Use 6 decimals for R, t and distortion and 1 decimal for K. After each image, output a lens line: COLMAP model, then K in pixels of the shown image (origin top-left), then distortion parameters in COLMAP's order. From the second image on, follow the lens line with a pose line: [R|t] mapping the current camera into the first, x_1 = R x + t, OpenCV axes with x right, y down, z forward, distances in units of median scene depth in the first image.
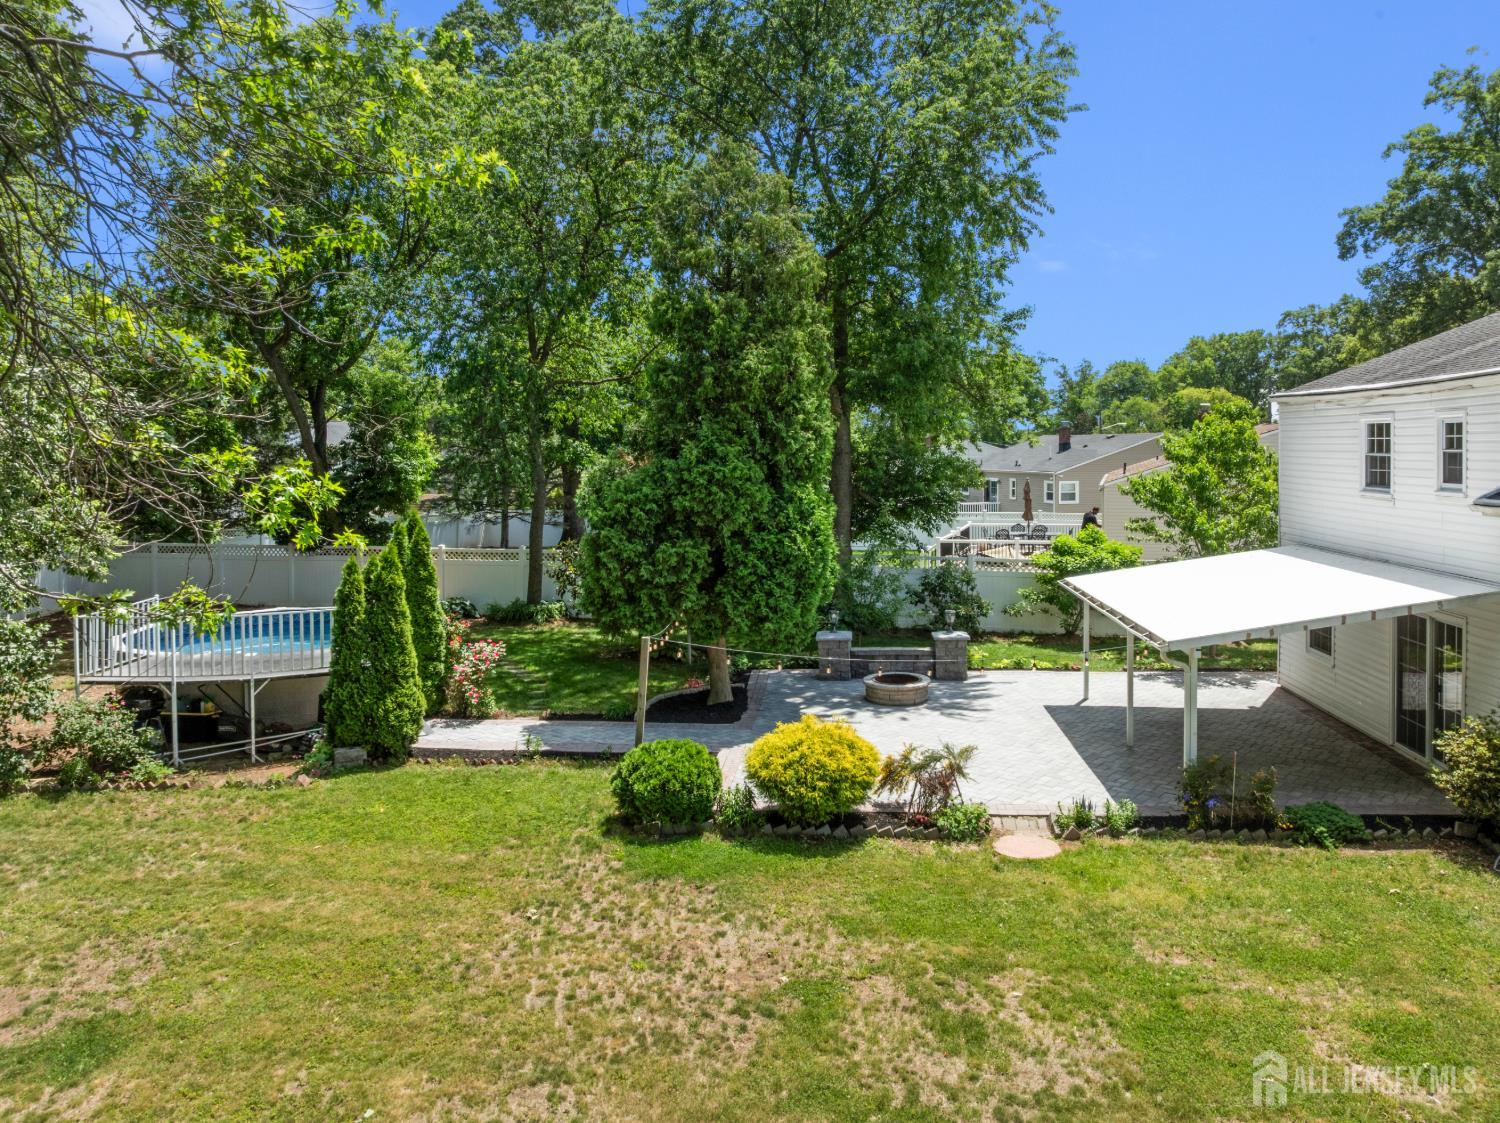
lens RADIAL K [[1065.7, 0, 771.4], [0, 1065.7, 516.8], [0, 0, 1]] dist [-0.040789, -0.001992]
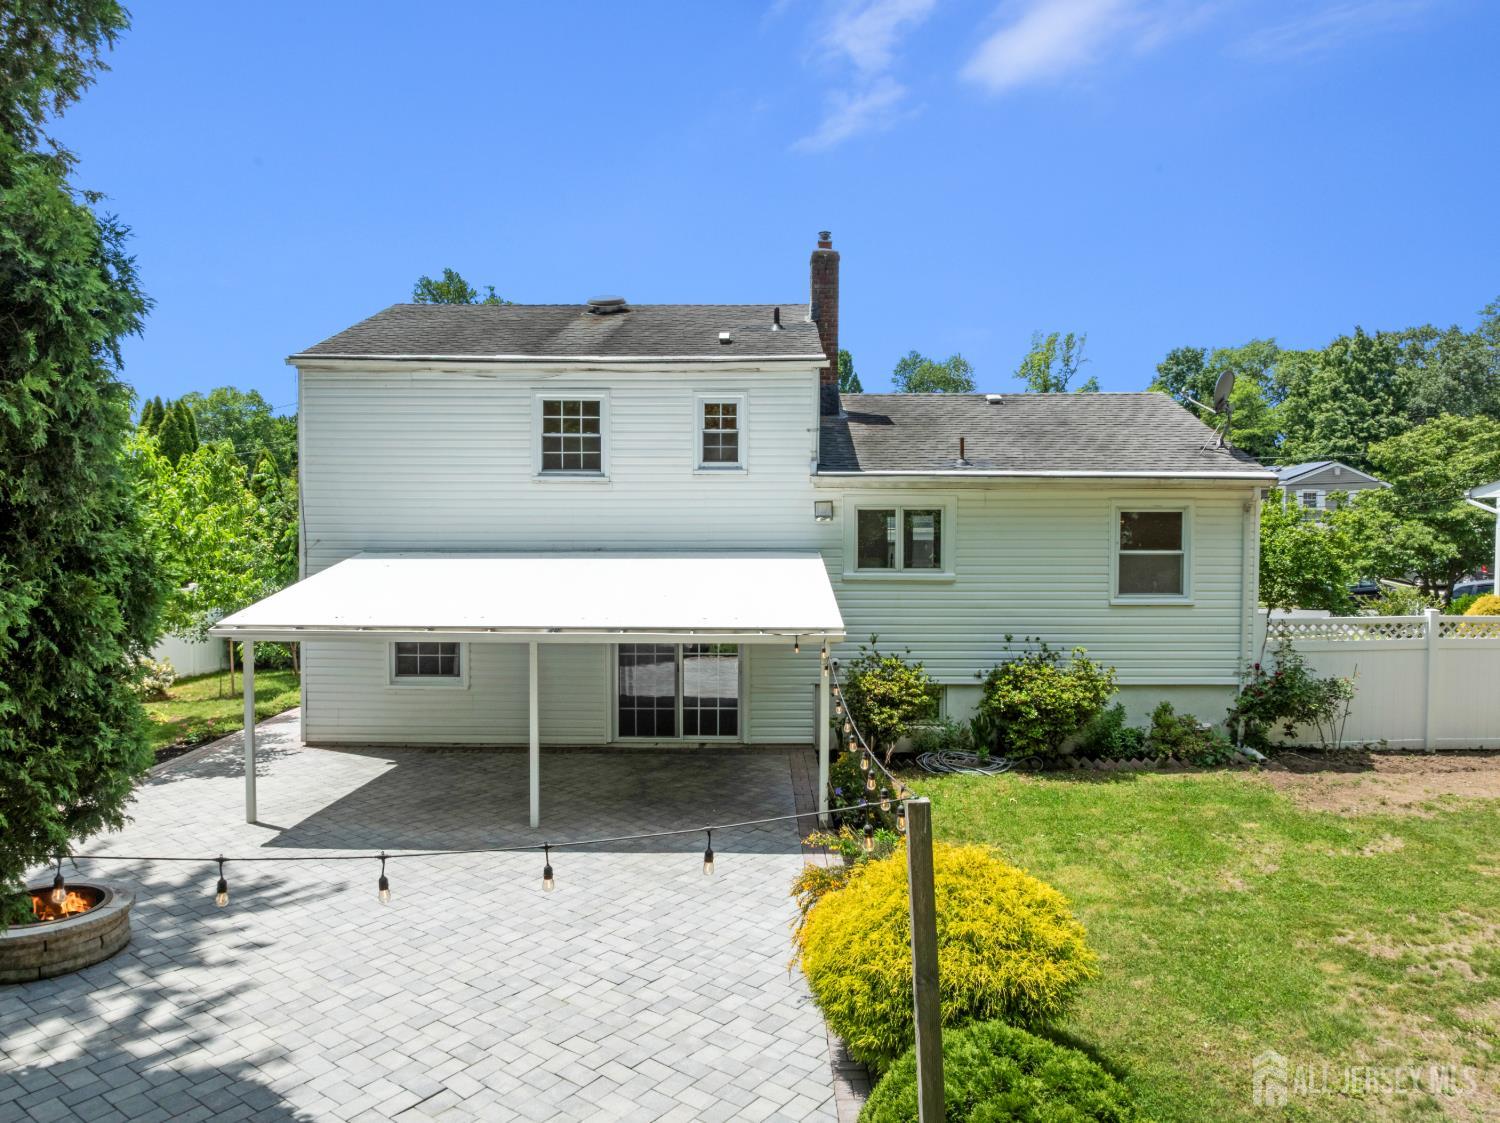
lens RADIAL K [[1065.7, 0, 730.6], [0, 1065.7, 585.2], [0, 0, 1]] dist [-0.040789, -0.001992]
pose [[-0.051146, -0.053641, 0.997250, -0.366190], [0.060073, 0.996583, 0.056686, 0.027443], [-0.996883, 0.062807, -0.047749, 0.927858]]
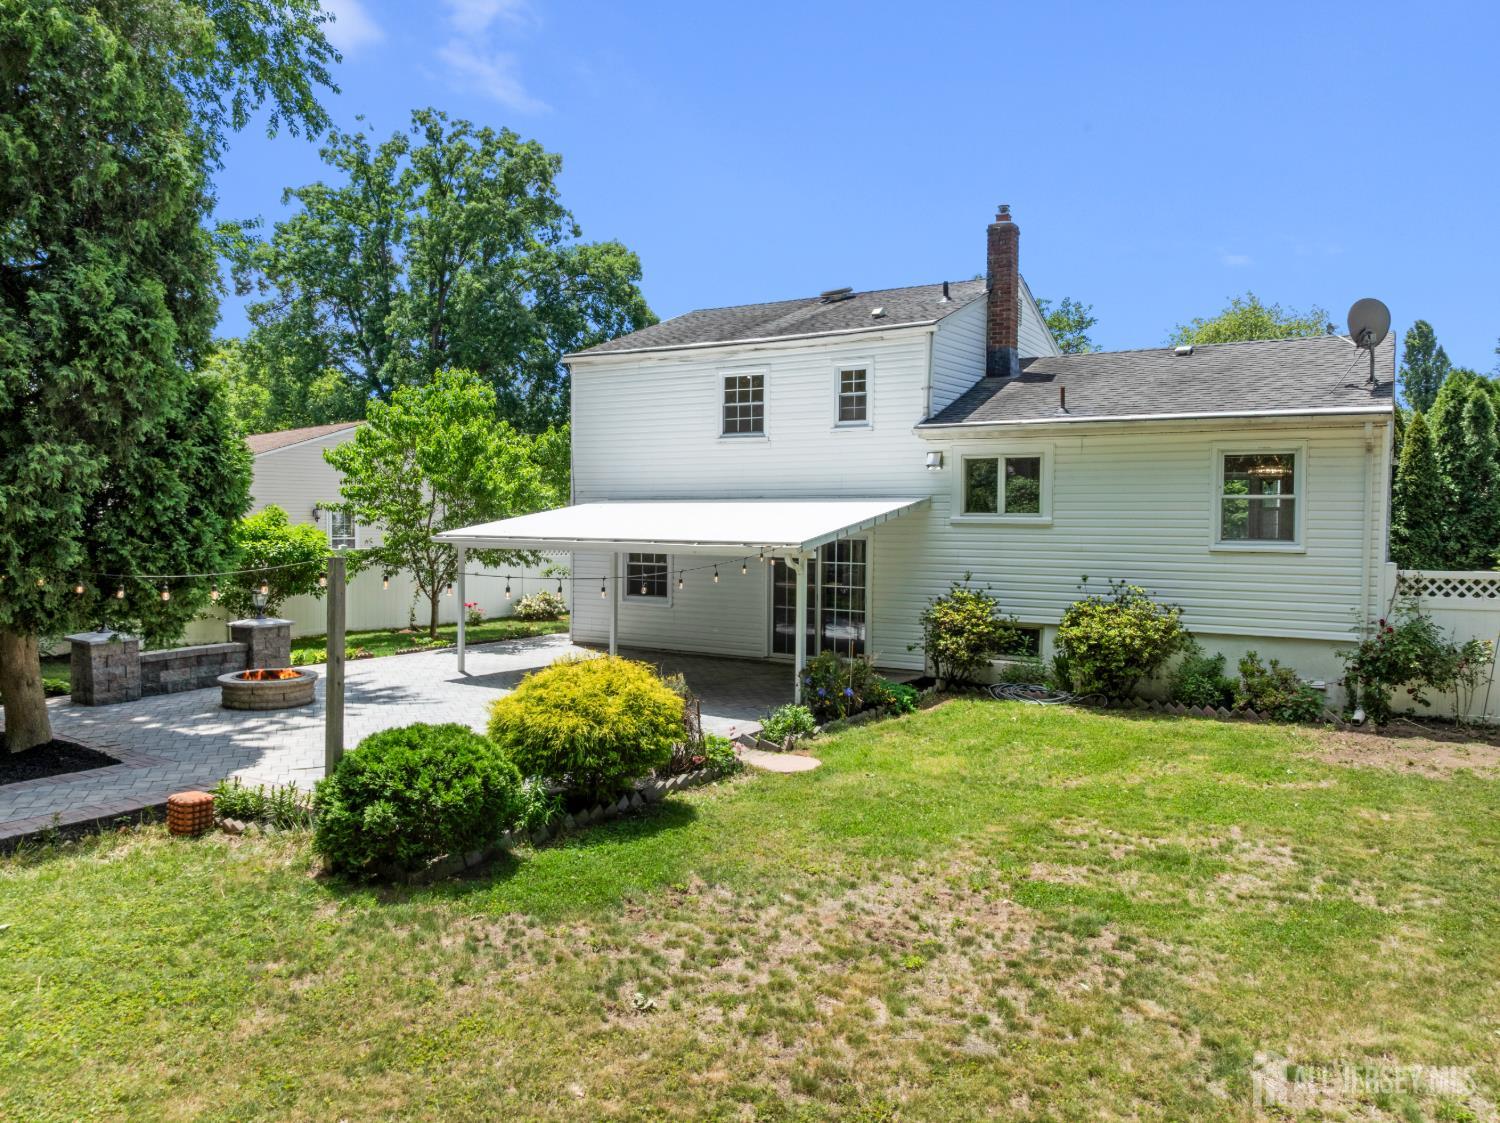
lens RADIAL K [[1065.7, 0, 732.0], [0, 1065.7, 592.7], [0, 0, 1]] dist [-0.040789, -0.001992]
pose [[0.475123, -0.046960, 0.878666, -0.444382], [0.041791, 0.998652, 0.030775, 0.108624], [-0.878927, 0.022099, 0.476445, 0.479773]]
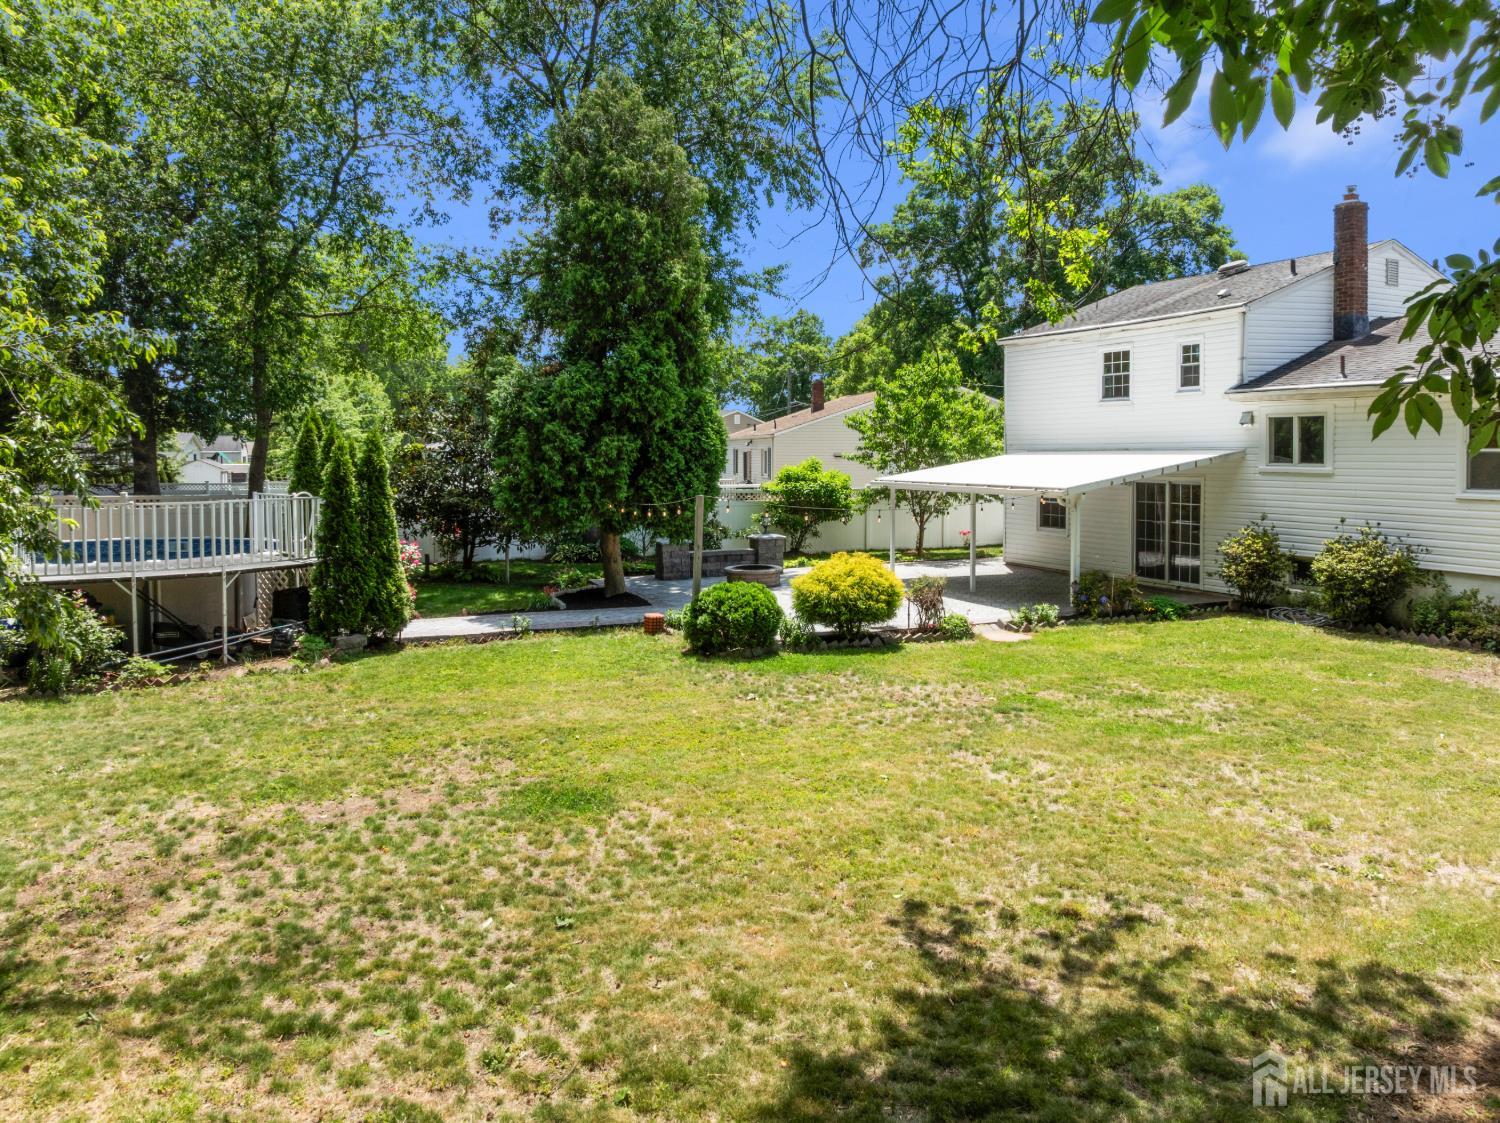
lens RADIAL K [[1065.7, 0, 748.0], [0, 1065.7, 555.0], [0, 0, 1]] dist [-0.040789, -0.001992]
pose [[0.886245, -0.038437, 0.461620, -0.522176], [0.024215, 0.999033, 0.036695, 0.119012], [-0.462584, -0.021343, 0.886319, -0.026981]]
